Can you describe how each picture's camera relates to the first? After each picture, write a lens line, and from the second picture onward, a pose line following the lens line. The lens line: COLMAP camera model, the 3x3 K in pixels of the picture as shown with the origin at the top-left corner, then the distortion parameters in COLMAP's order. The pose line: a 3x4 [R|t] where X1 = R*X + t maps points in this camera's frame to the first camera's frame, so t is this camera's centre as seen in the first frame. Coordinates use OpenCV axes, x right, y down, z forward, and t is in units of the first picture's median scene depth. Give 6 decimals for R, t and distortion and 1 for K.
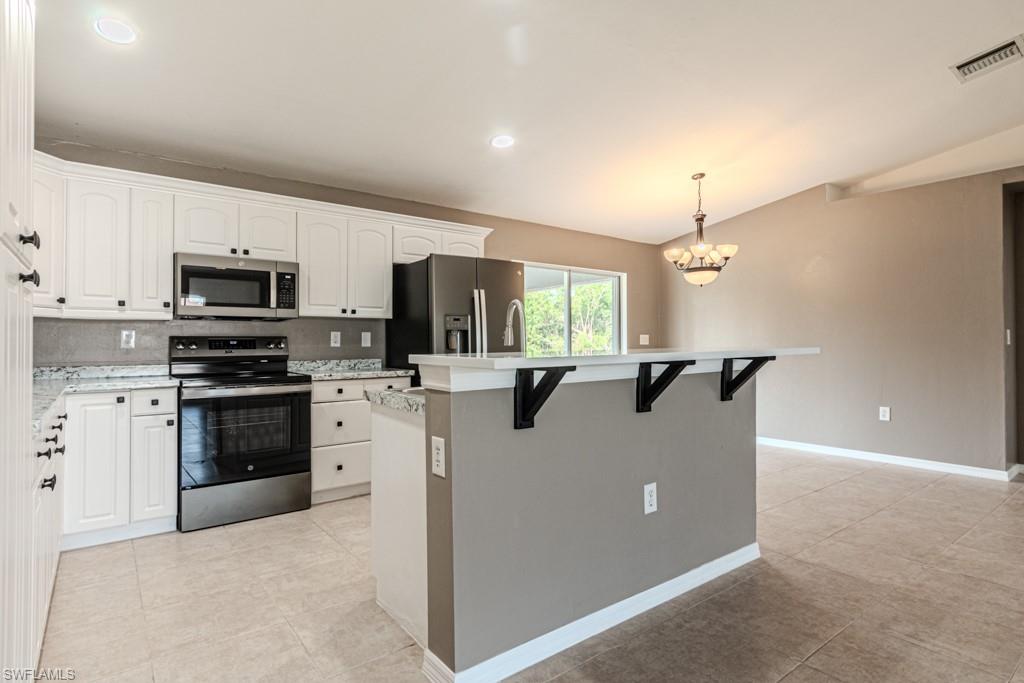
lens RADIAL K [[523.5, 0, 491.1], [0, 523.5, 329.5], [0, 0, 1]] dist [0.005250, -0.005253]
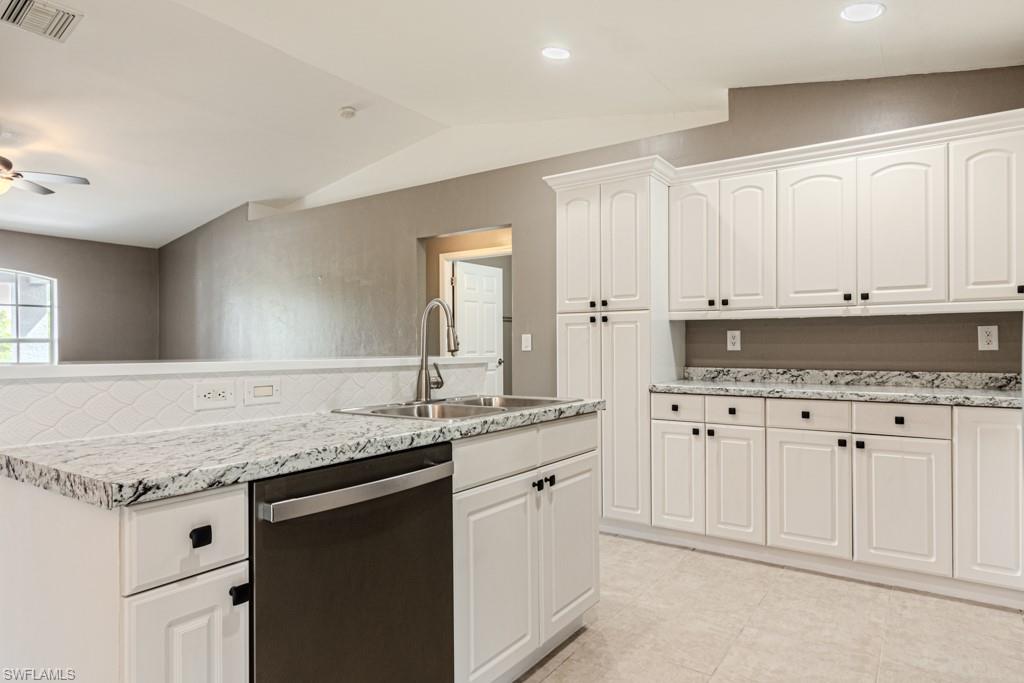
lens RADIAL K [[621.3, 0, 503.8], [0, 621.3, 338.3], [0, 0, 1]] dist [0.002587, 0.002971]
pose [[-0.945354, 0.006073, -0.325990, 0.169892], [0.016801, 0.999406, -0.030102, 0.025155], [0.325614, -0.033934, -0.944894, 1.232226]]
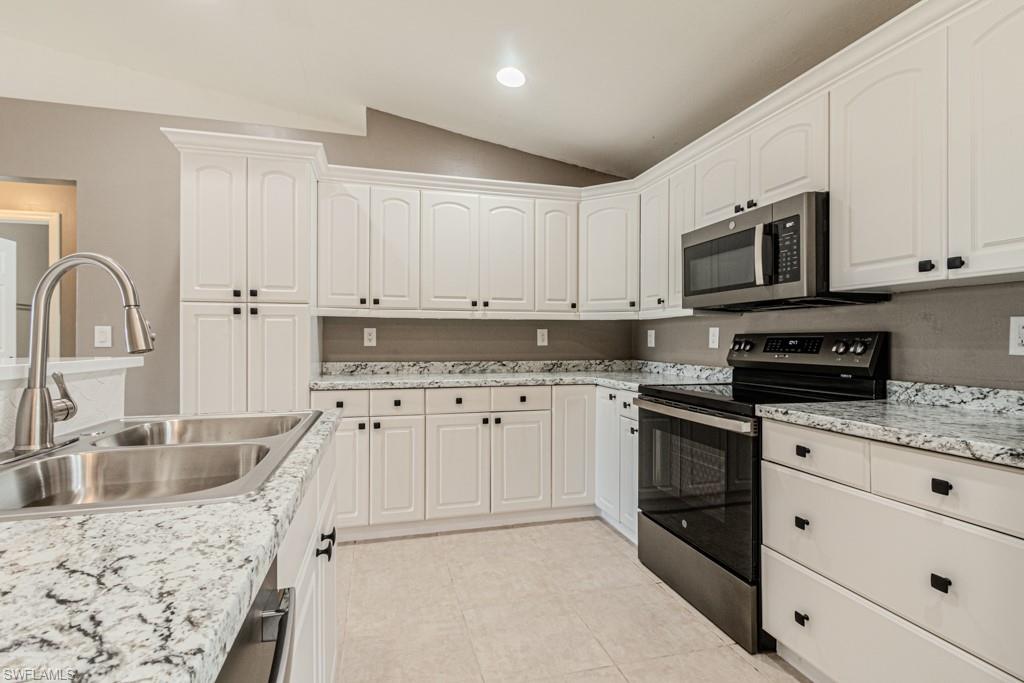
lens RADIAL K [[469.5, 0, 508.0], [0, 469.5, 337.9], [0, 0, 1]] dist [0.002695, -0.001332]
pose [[-0.359487, -0.000234, -0.933150, 0.183008], [0.019987, 0.999769, -0.007950, 0.017387], [0.932936, -0.021509, -0.359399, 0.916260]]
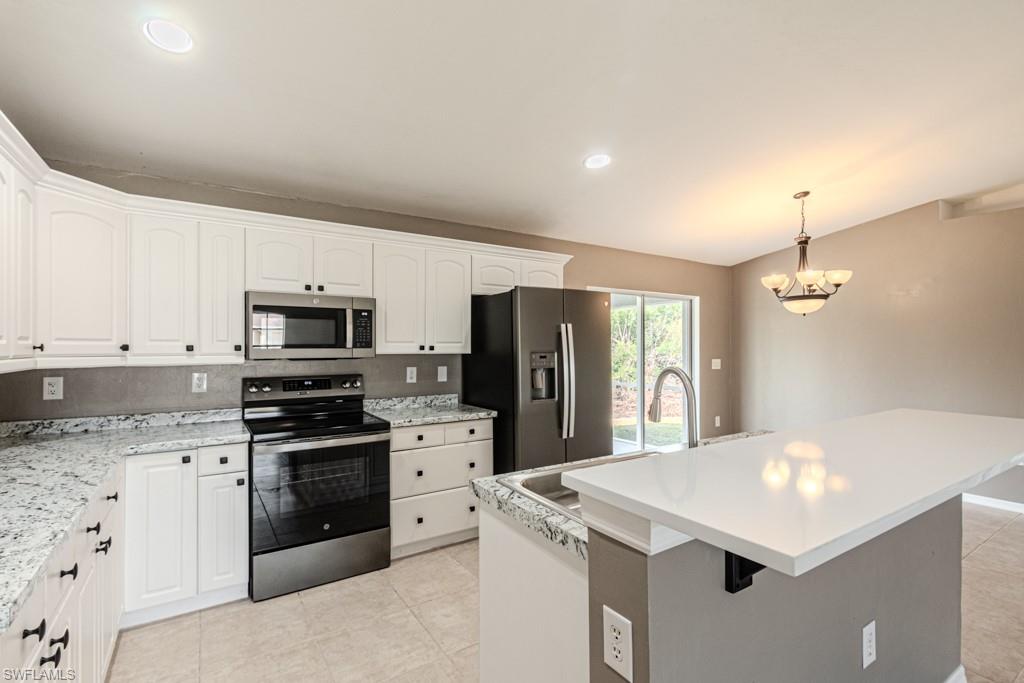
lens RADIAL K [[469.5, 0, 498.2], [0, 469.5, 340.0], [0, 0, 1]] dist [0.002695, -0.001332]
pose [[0.997313, -0.000867, -0.073250, -0.092077], [0.001252, 0.999986, 0.005211, -0.058760], [0.073245, -0.005289, 0.997300, 0.190021]]
